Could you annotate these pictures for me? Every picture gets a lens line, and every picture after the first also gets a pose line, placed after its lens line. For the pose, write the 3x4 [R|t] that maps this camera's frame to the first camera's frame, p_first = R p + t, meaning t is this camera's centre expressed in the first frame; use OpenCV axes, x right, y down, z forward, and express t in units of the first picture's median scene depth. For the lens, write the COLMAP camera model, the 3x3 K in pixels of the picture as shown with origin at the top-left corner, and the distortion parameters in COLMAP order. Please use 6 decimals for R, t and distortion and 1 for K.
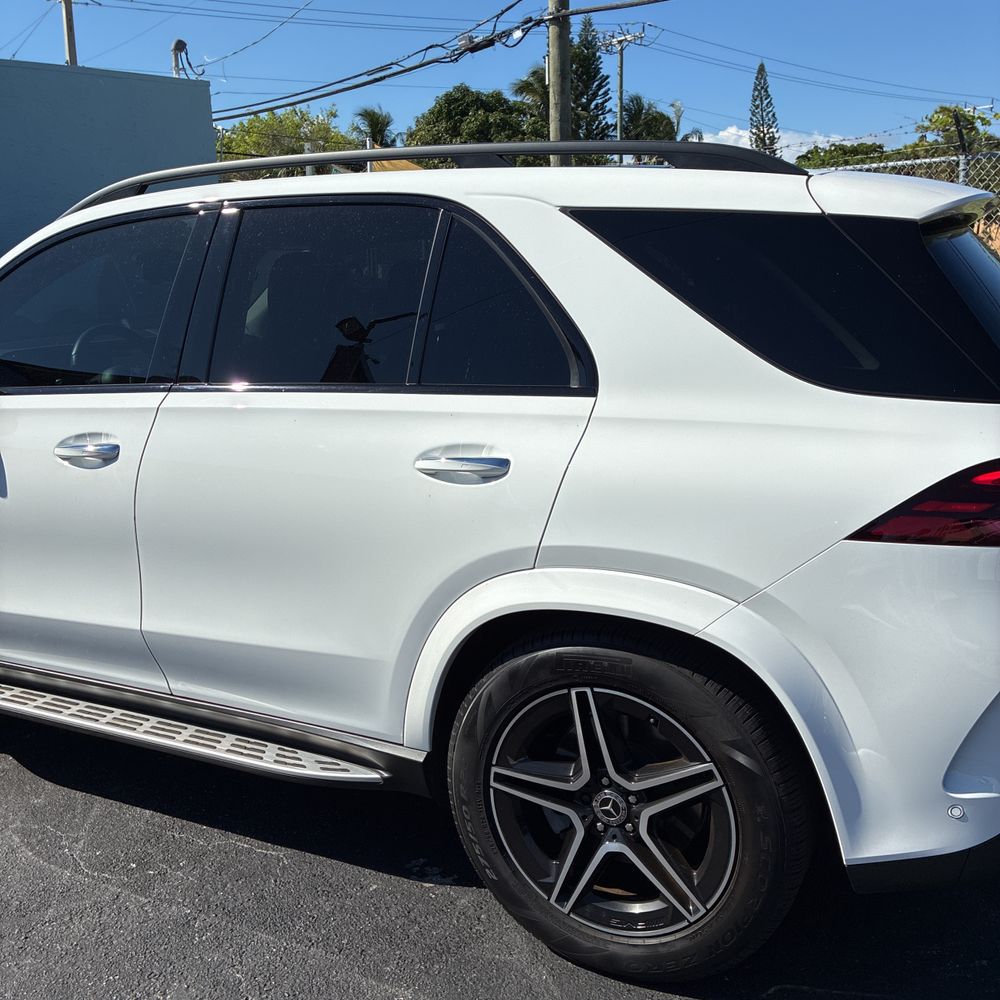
lens RADIAL K [[997.6, 0, 497.4], [0, 997.6, 502.9], [0, 0, 1]] dist [0.033199, -0.026908]
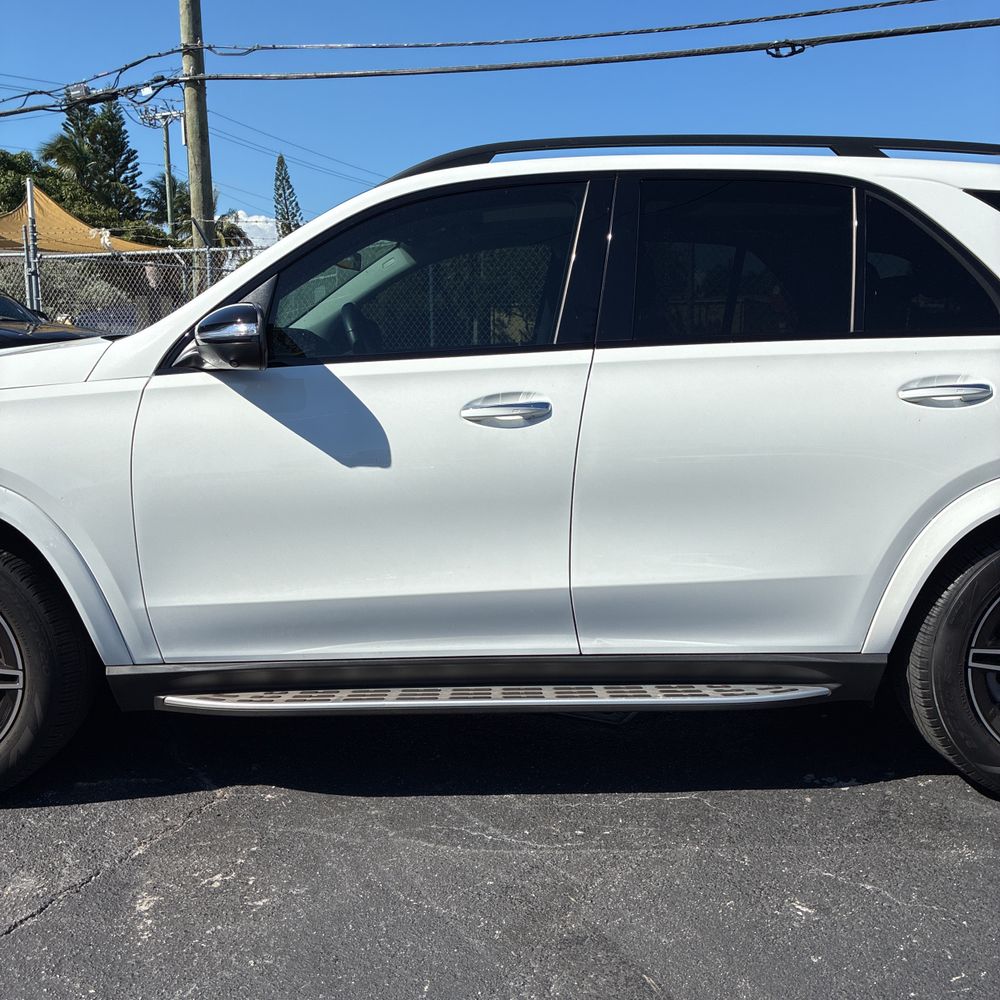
lens RADIAL K [[997.6, 0, 497.4], [0, 997.6, 502.9], [0, 0, 1]] dist [0.033199, -0.026908]
pose [[0.898058, -0.053780, 0.436578, -0.130321], [0.087592, 0.994485, -0.057675, 0.014415], [-0.431068, 0.090036, 0.897816, 0.021007]]
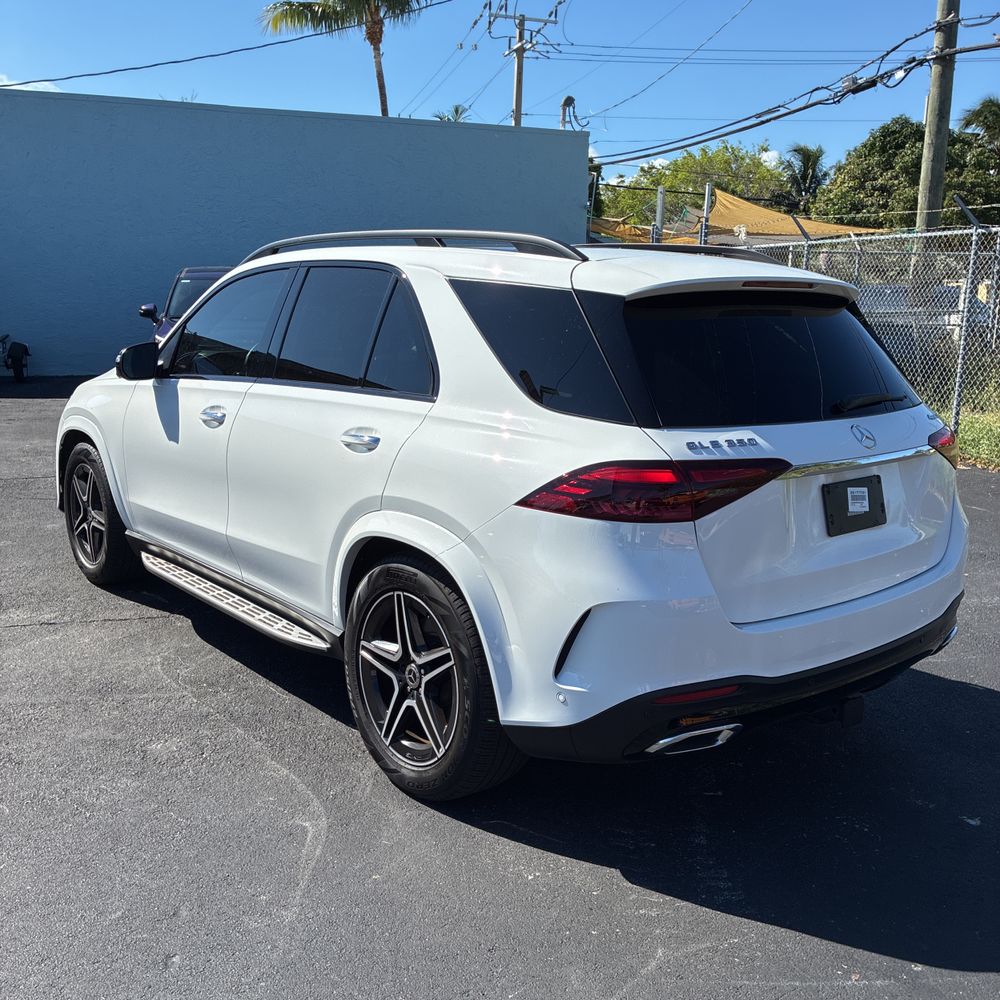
lens RADIAL K [[997.6, 0, 497.4], [0, 997.6, 502.9], [0, 0, 1]] dist [0.033199, -0.026908]
pose [[0.915419, 0.119513, -0.384350, 0.095179], [-0.130643, 0.991425, -0.002875, 0.004387], [0.380711, 0.052844, 0.923183, -0.042182]]
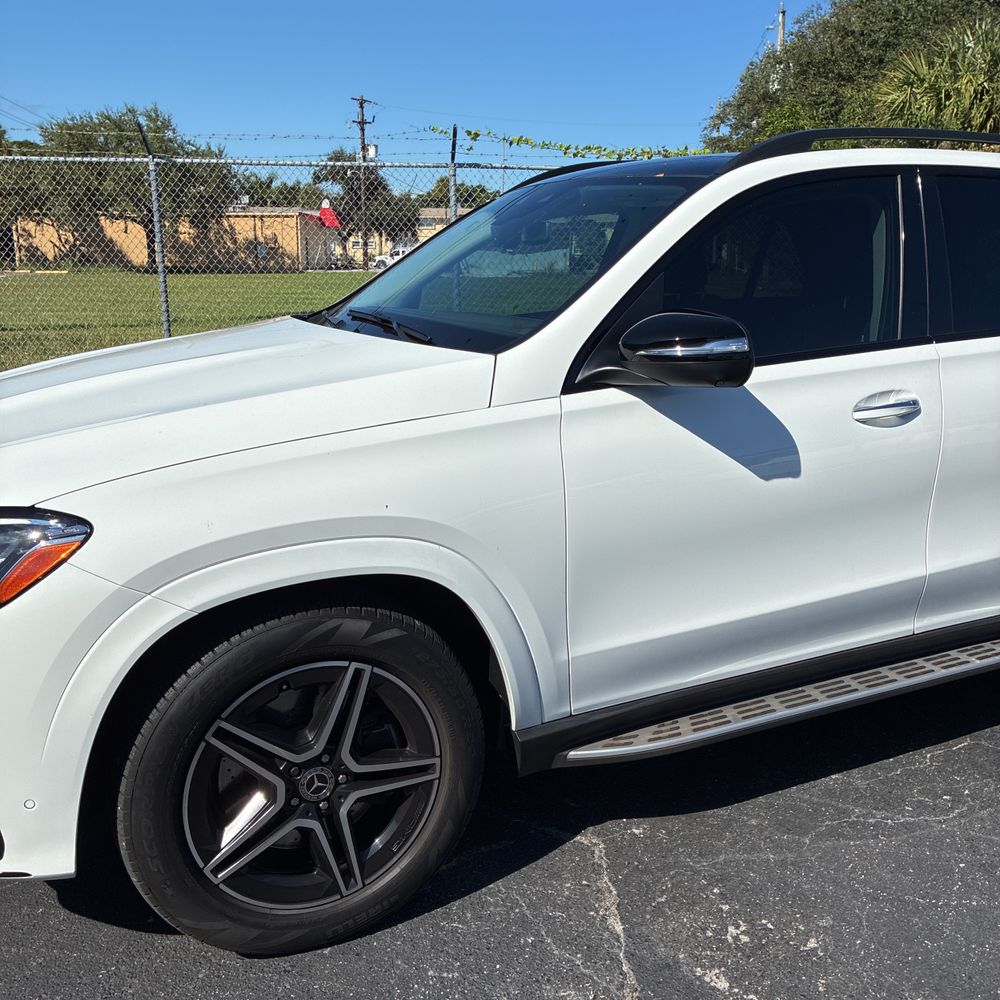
lens RADIAL K [[997.6, 0, 497.4], [0, 997.6, 502.9], [0, 0, 1]] dist [0.033199, -0.026908]
pose [[0.620747, -0.170689, 0.765205, -0.217870], [0.168884, 0.982211, 0.082094, -0.016531], [-0.765605, 0.078272, 0.638532, 0.103110]]
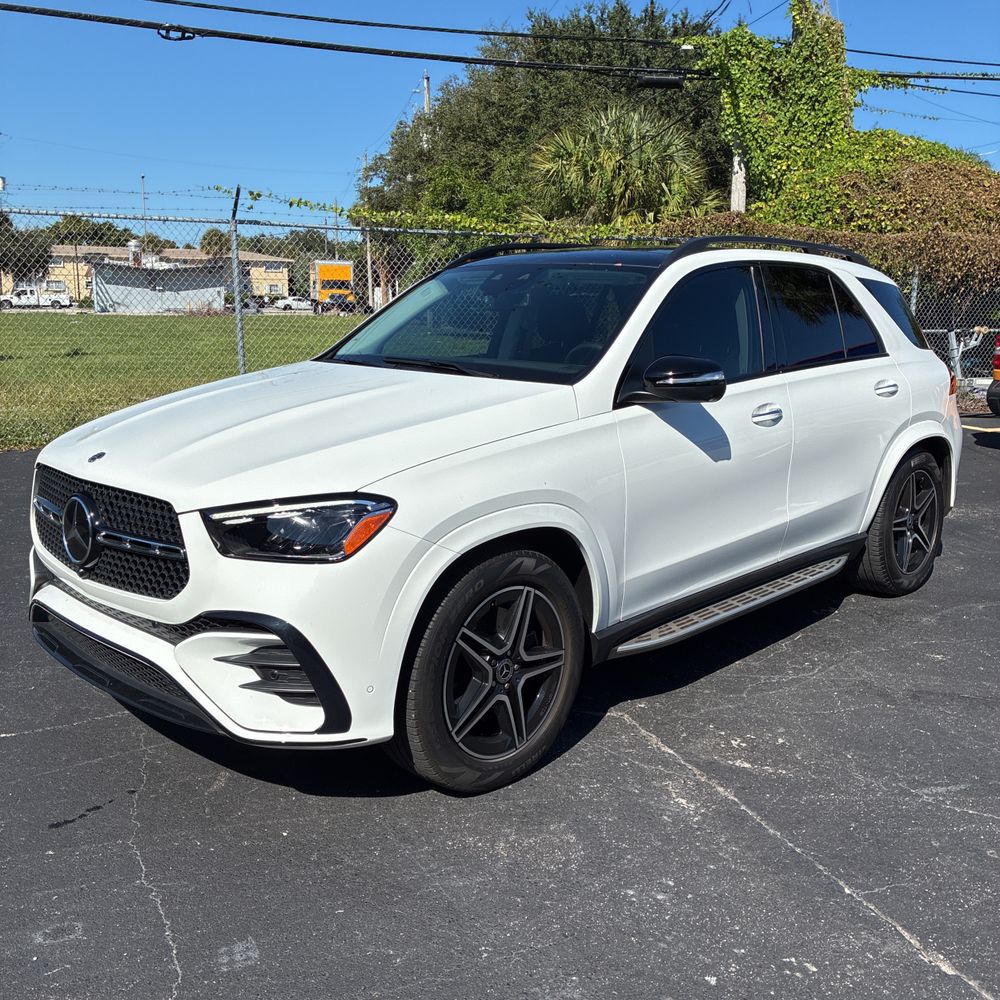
lens RADIAL K [[992.9, 0, 495.5], [0, 992.9, 497.6], [0, 0, 1]] dist [0.047157, -0.033148]
pose [[0.321323, -0.165576, 0.932382, -0.309548], [0.204728, 0.973457, 0.102316, -0.026610], [-0.924575, 0.158008, 0.346692, 0.134010]]
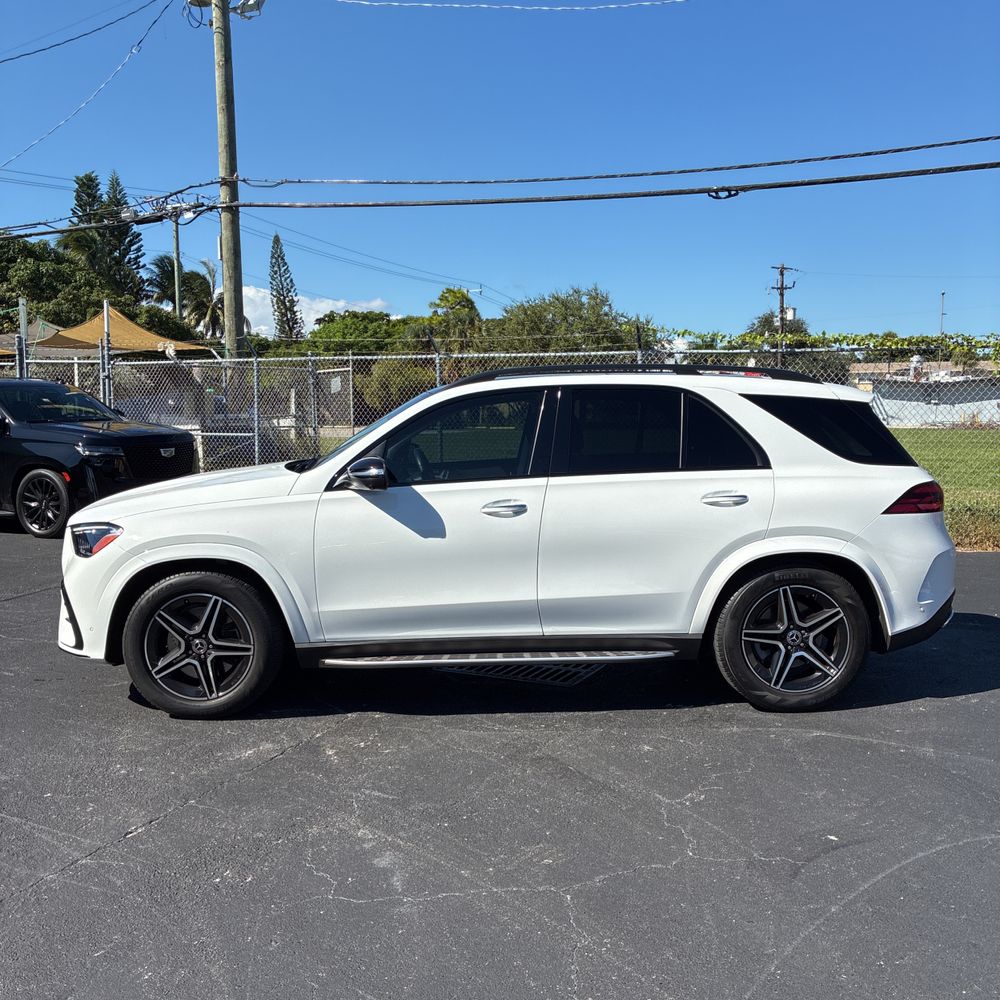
lens RADIAL K [[987.2, 0, 500.0], [0, 987.2, 500.0], [0, 0, 1]] dist [0.031561, -0.025656]
pose [[0.891515, -0.027587, 0.452150, -0.195801], [0.093912, 0.987714, -0.124905, 0.025729], [-0.443149, 0.153817, 0.883153, -0.103669]]
